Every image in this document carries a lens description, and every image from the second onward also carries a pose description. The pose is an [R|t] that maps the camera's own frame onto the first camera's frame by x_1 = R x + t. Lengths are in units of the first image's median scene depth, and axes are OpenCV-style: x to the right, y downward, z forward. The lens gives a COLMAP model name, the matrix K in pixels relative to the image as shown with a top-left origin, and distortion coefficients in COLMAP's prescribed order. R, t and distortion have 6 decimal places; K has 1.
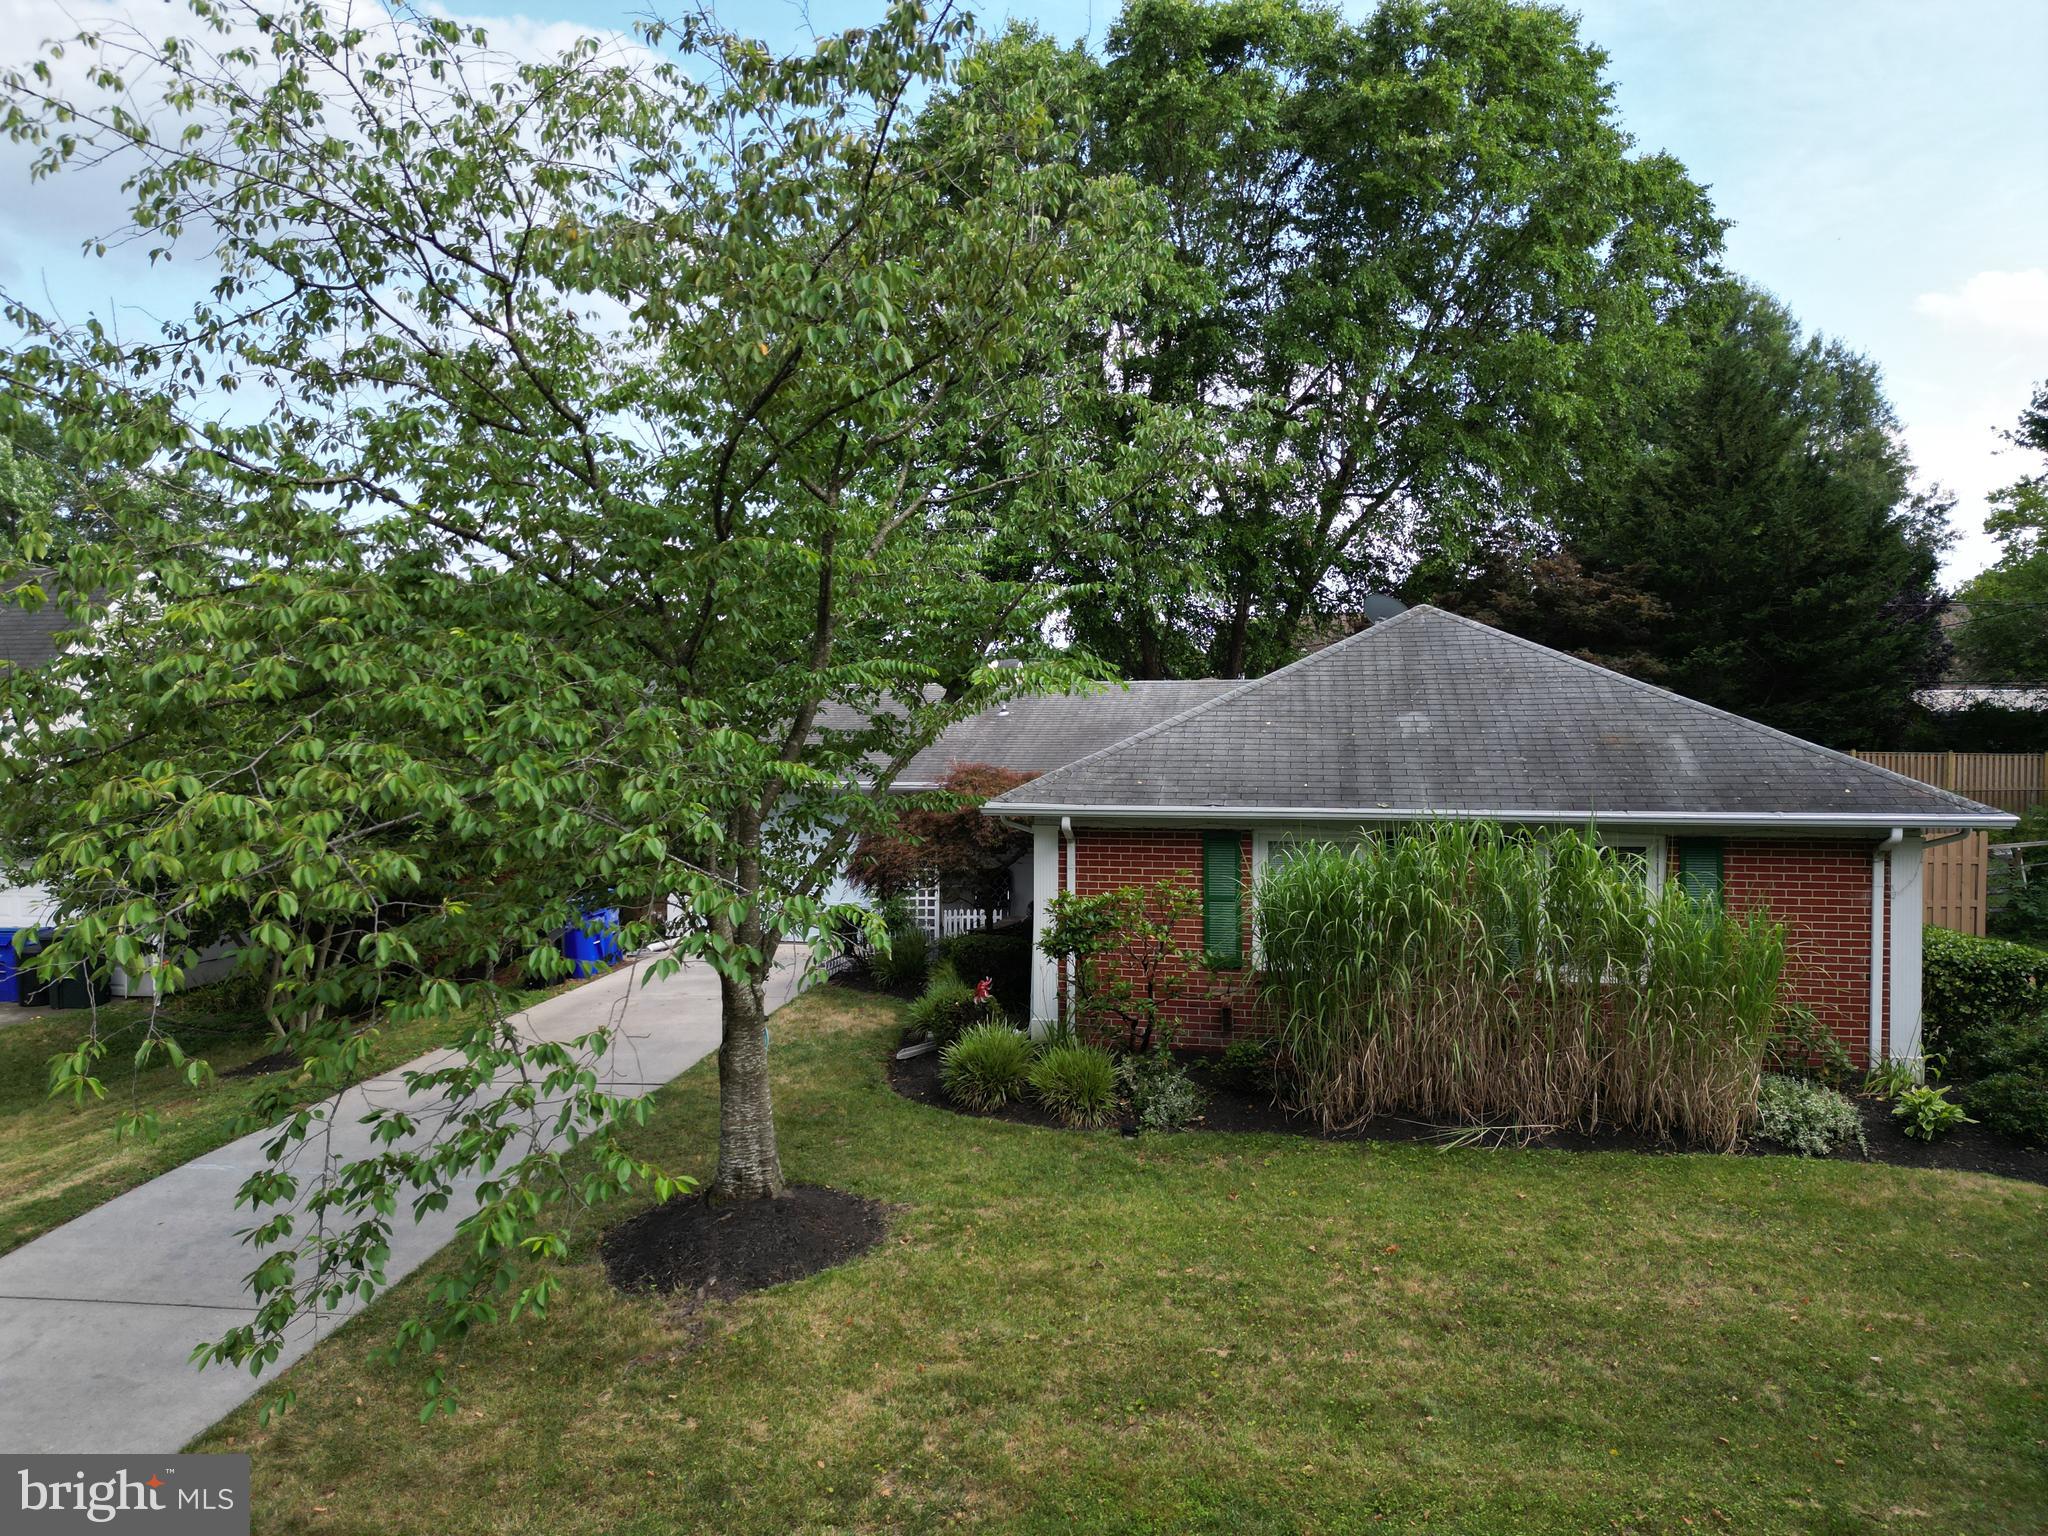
lens RADIAL K [[1437.9, 0, 1022.1], [0, 1437.9, 762.6], [0, 0, 1]] dist [0.051322, -0.041198]
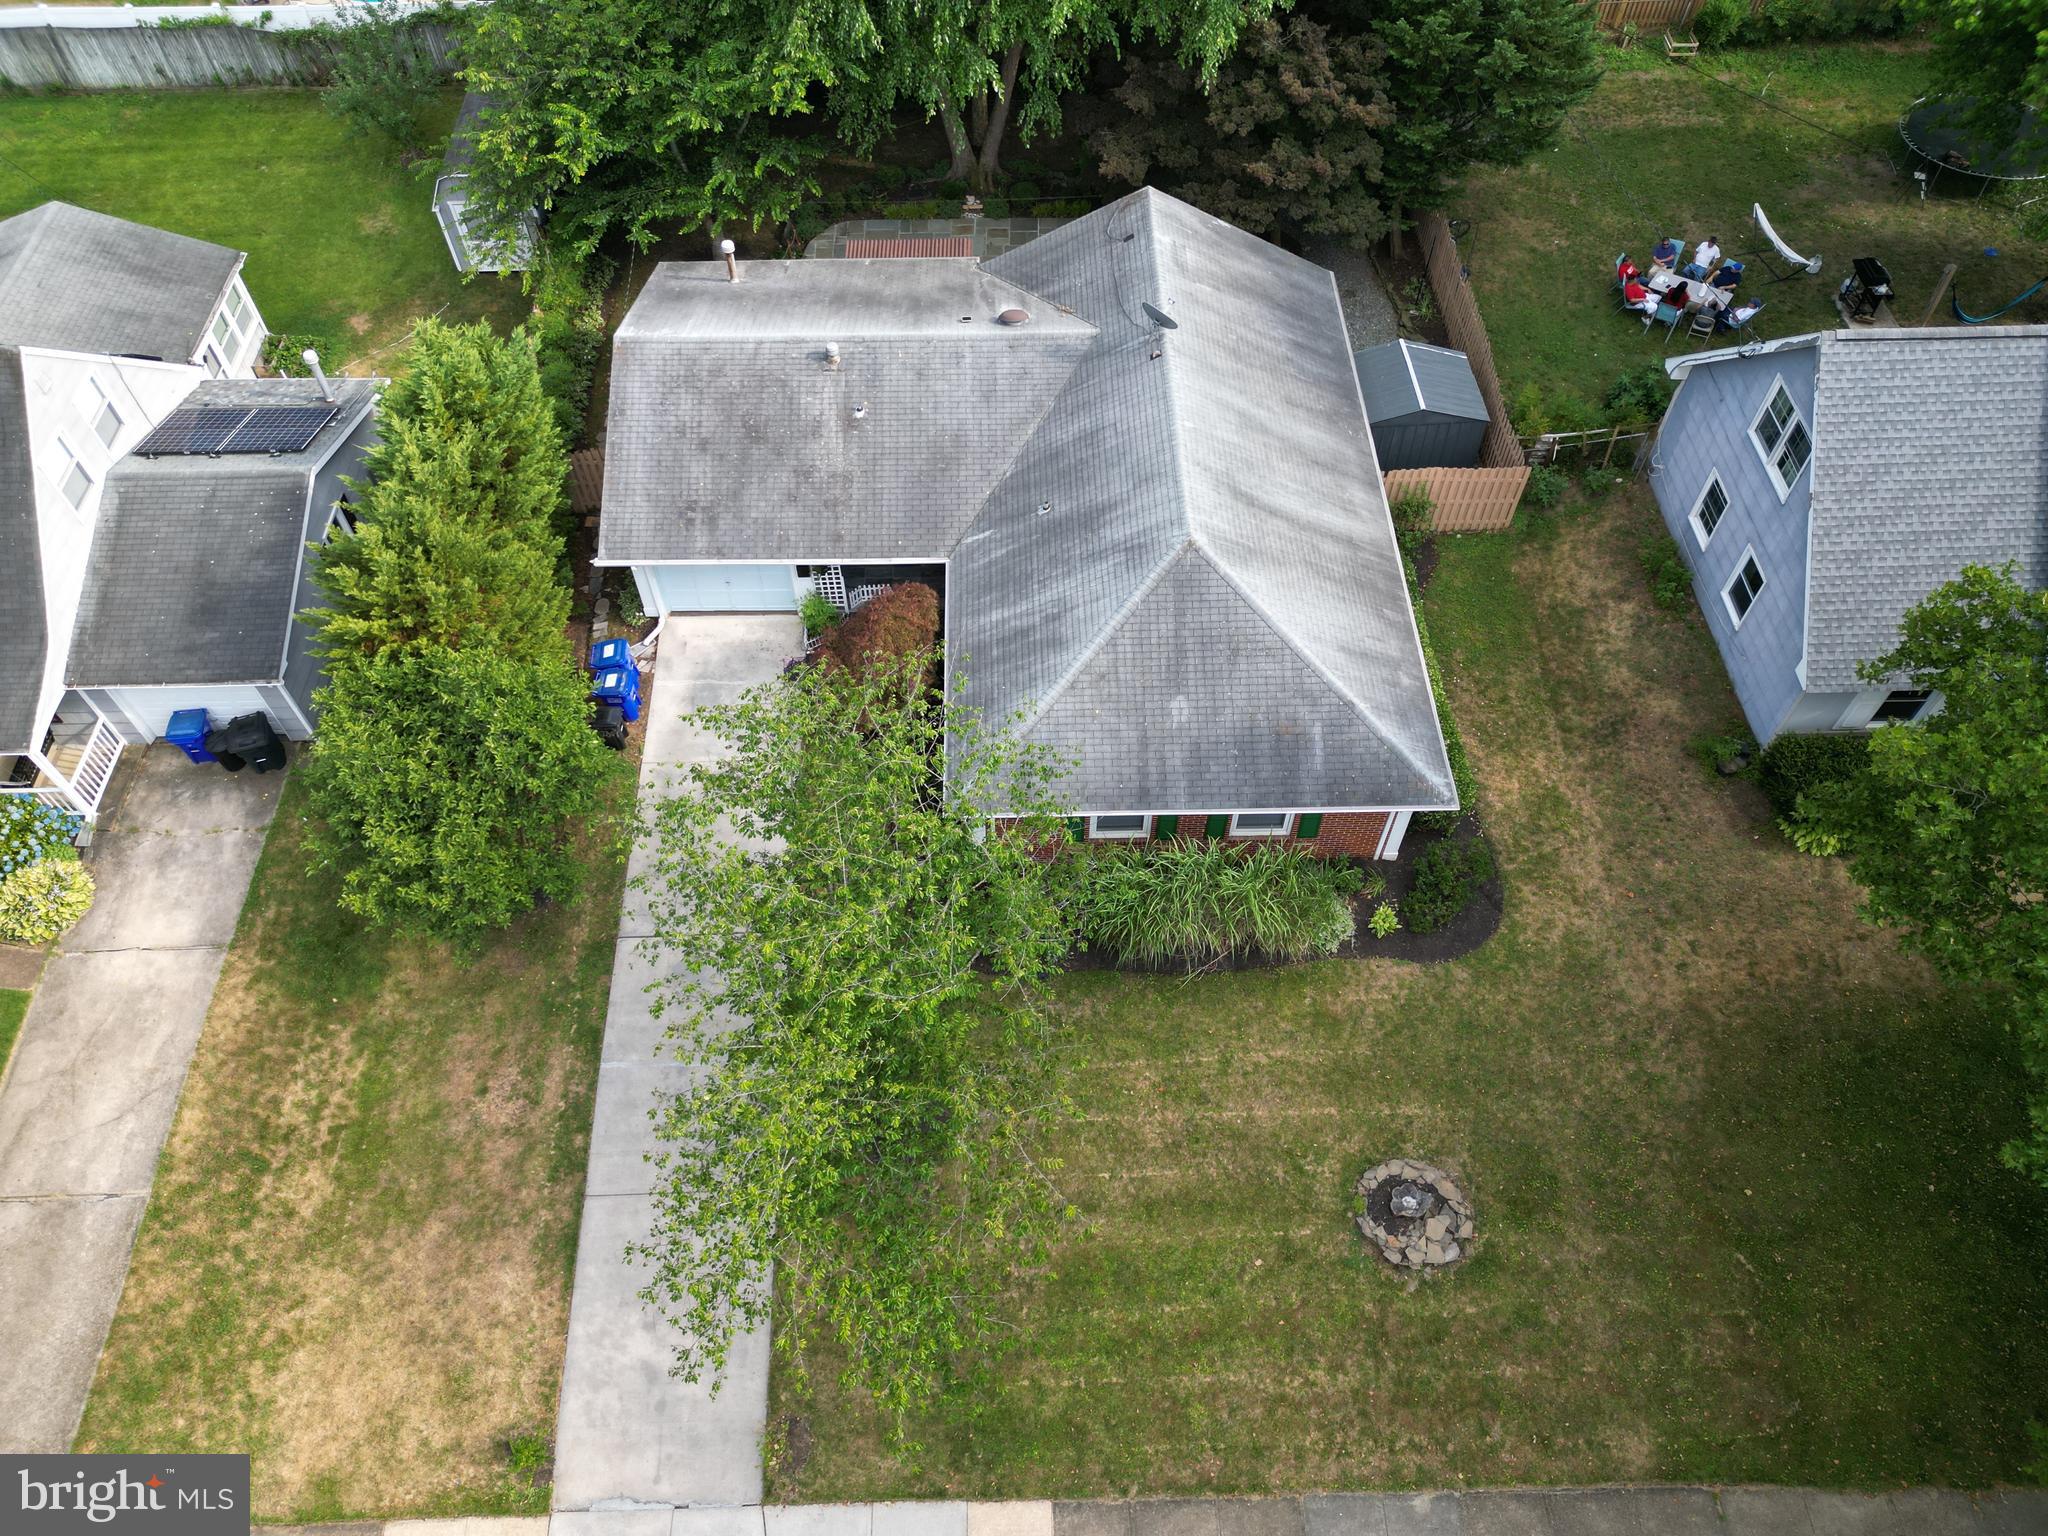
lens RADIAL K [[1434.3, 0, 1024.0], [0, 1434.3, 768.0], [0, 0, 1]] dist [0.064817, -0.064305]
pose [[0.975964, -0.178979, 0.124342, -0.194429], [0.008165, 0.600180, 0.799823, -1.963415], [-0.217780, -0.779583, 0.587215, -0.023035]]
